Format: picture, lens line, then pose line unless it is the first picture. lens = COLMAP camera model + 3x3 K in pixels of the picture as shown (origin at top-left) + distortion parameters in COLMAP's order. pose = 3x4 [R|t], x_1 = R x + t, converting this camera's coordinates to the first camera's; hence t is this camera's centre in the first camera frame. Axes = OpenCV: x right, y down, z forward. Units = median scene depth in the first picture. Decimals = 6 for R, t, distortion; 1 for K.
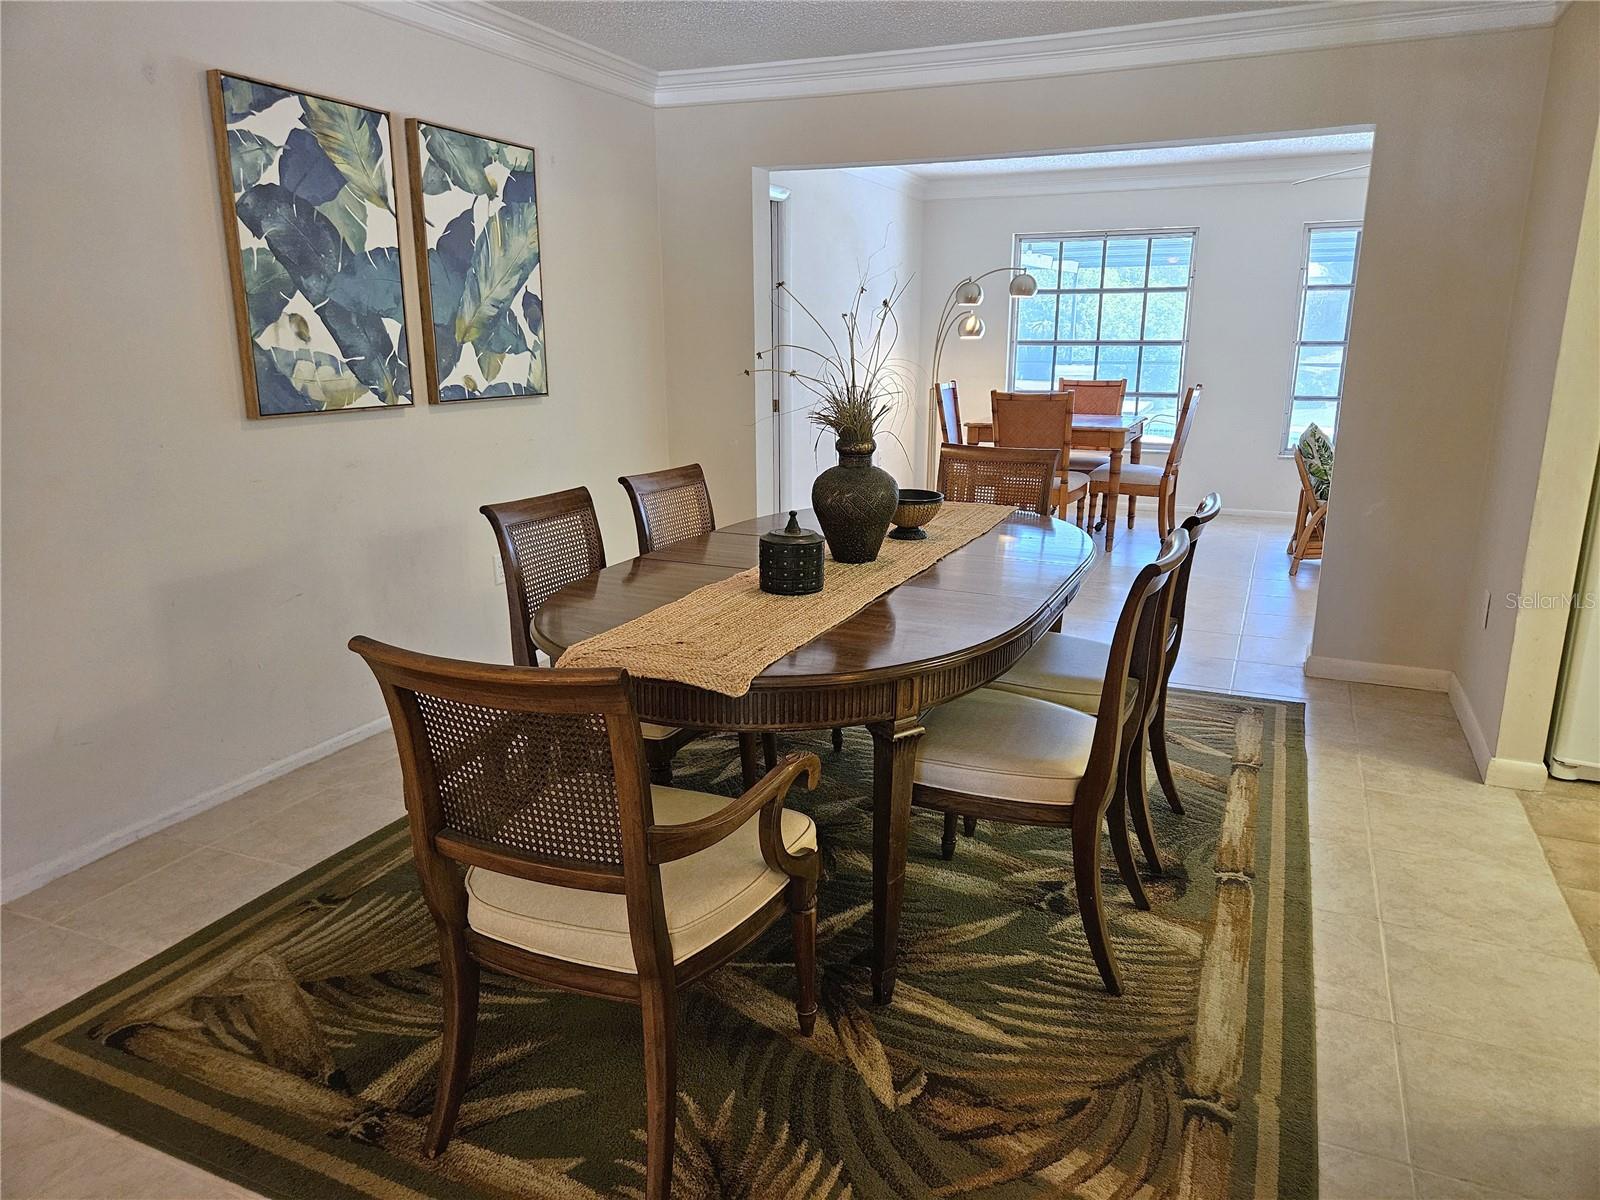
lens RADIAL K [[1086.6, 0, 813.5], [0, 1086.6, 590.0], [0, 0, 1]] dist [0.037718, -0.010398]
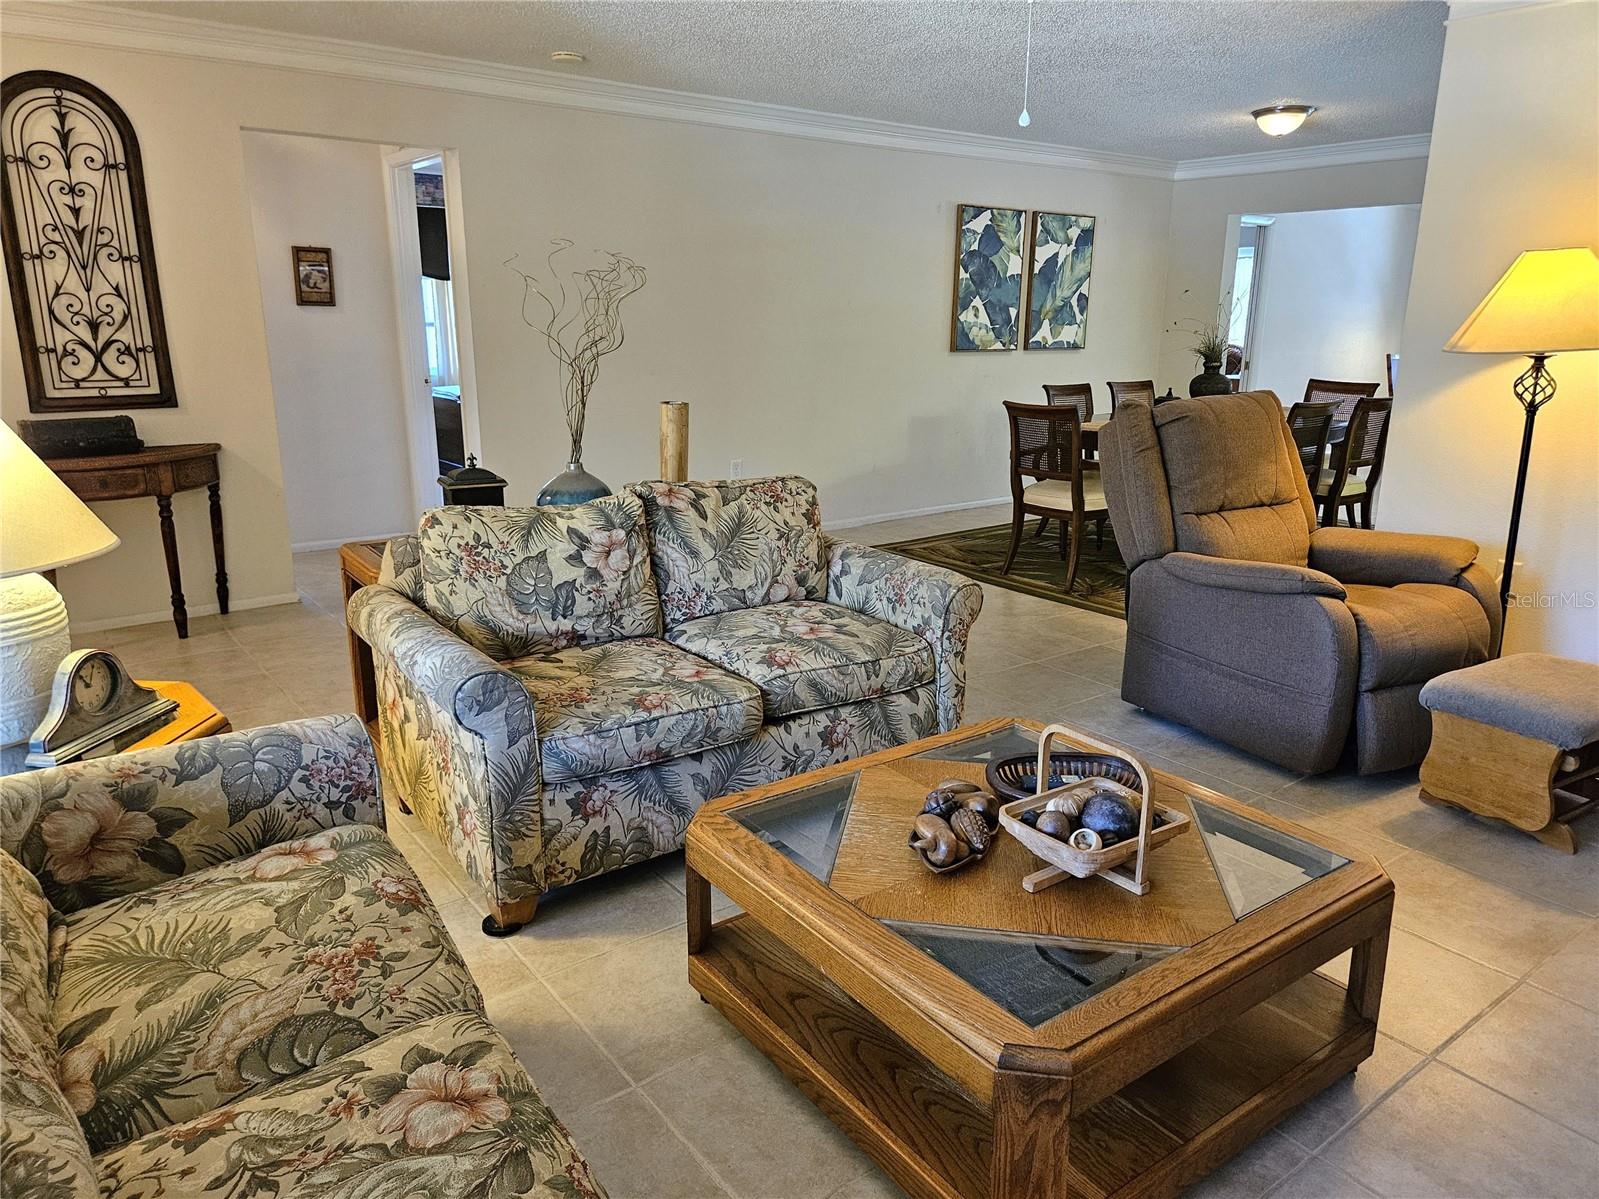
lens RADIAL K [[1086.0, 0, 798.4], [0, 1086.0, 613.9], [0, 0, 1]] dist [0.037718, -0.010398]
pose [[0.870819, 0.134456, -0.472859, 0.332403], [-0.120369, 0.990909, 0.060091, 0.264134], [0.476640, 0.004589, 0.879087, -1.056986]]
